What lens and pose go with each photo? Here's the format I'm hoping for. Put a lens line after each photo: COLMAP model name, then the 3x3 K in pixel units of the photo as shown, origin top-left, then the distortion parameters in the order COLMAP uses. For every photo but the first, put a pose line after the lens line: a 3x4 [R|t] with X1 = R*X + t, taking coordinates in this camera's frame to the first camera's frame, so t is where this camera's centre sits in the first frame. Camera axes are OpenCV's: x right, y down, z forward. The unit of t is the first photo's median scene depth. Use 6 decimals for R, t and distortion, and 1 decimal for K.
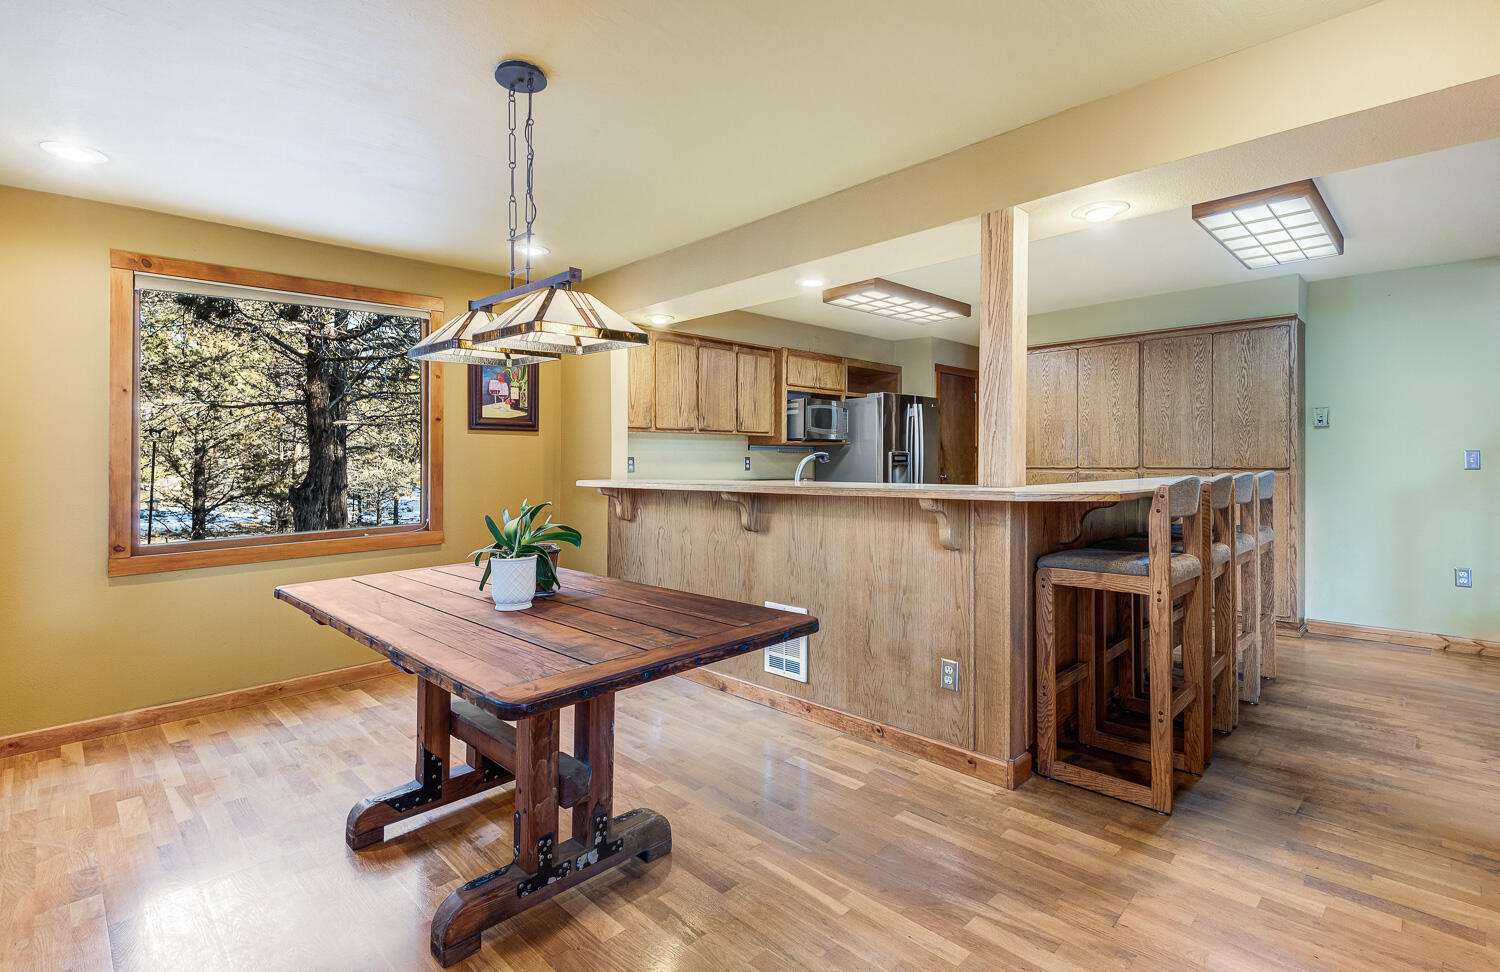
lens RADIAL K [[693.2, 0, 743.9], [0, 693.2, 473.4], [0, 0, 1]] dist [0.002431, 0.000103]
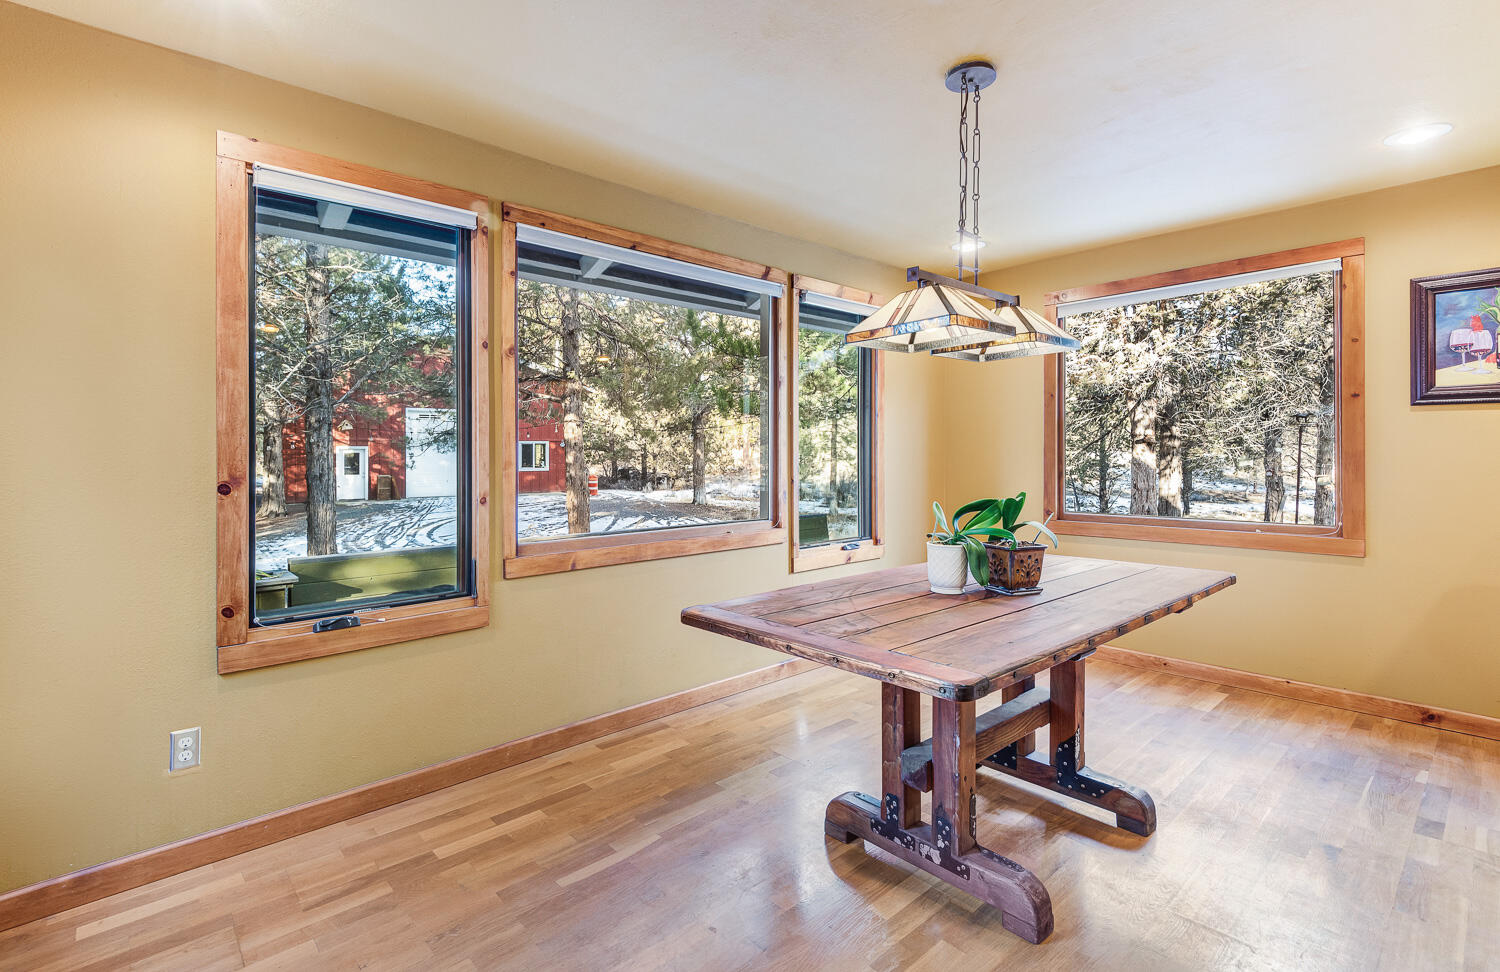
lens RADIAL K [[686.7, 0, 747.8], [0, 686.7, 455.2], [0, 0, 1]] dist [0.002690, 0.000143]
pose [[-0.027464, 0.015391, -0.999504, 0.334318], [-0.014765, 0.999766, 0.015800, -0.012594], [0.999514, 0.015191, -0.027231, 0.331251]]
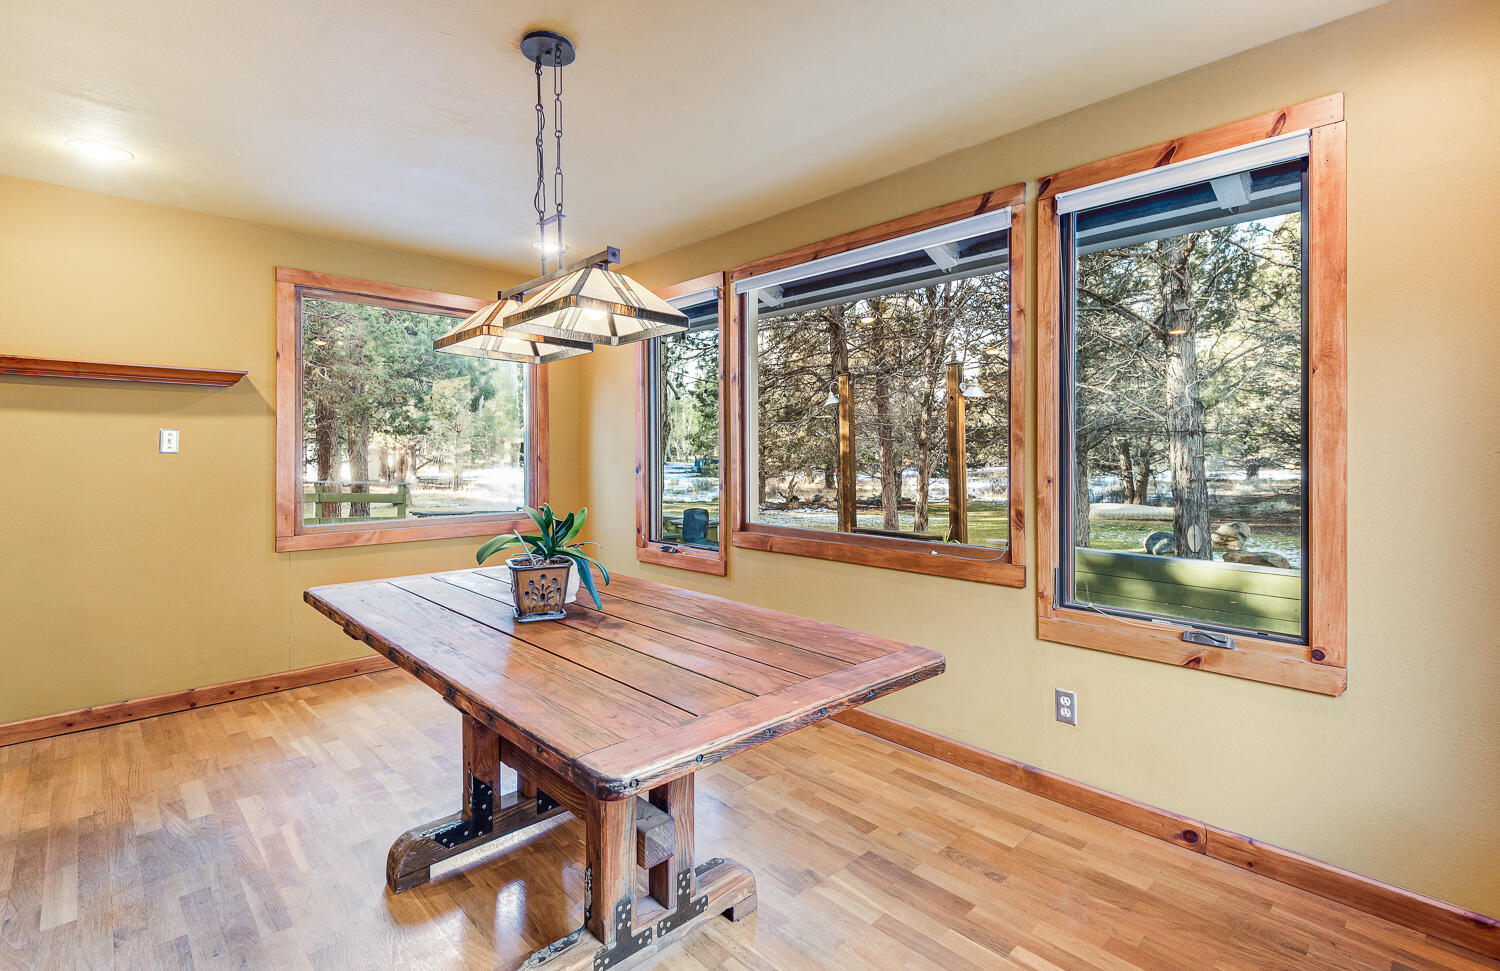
lens RADIAL K [[686.7, 0, 747.8], [0, 686.7, 454.7], [0, 0, 1]] dist [0.002690, 0.000143]
pose [[-0.999880, 0.012867, 0.008669, -0.291920], [0.013051, 0.999684, 0.021462, -0.017449], [-0.008390, 0.021572, -0.999732, 0.927180]]
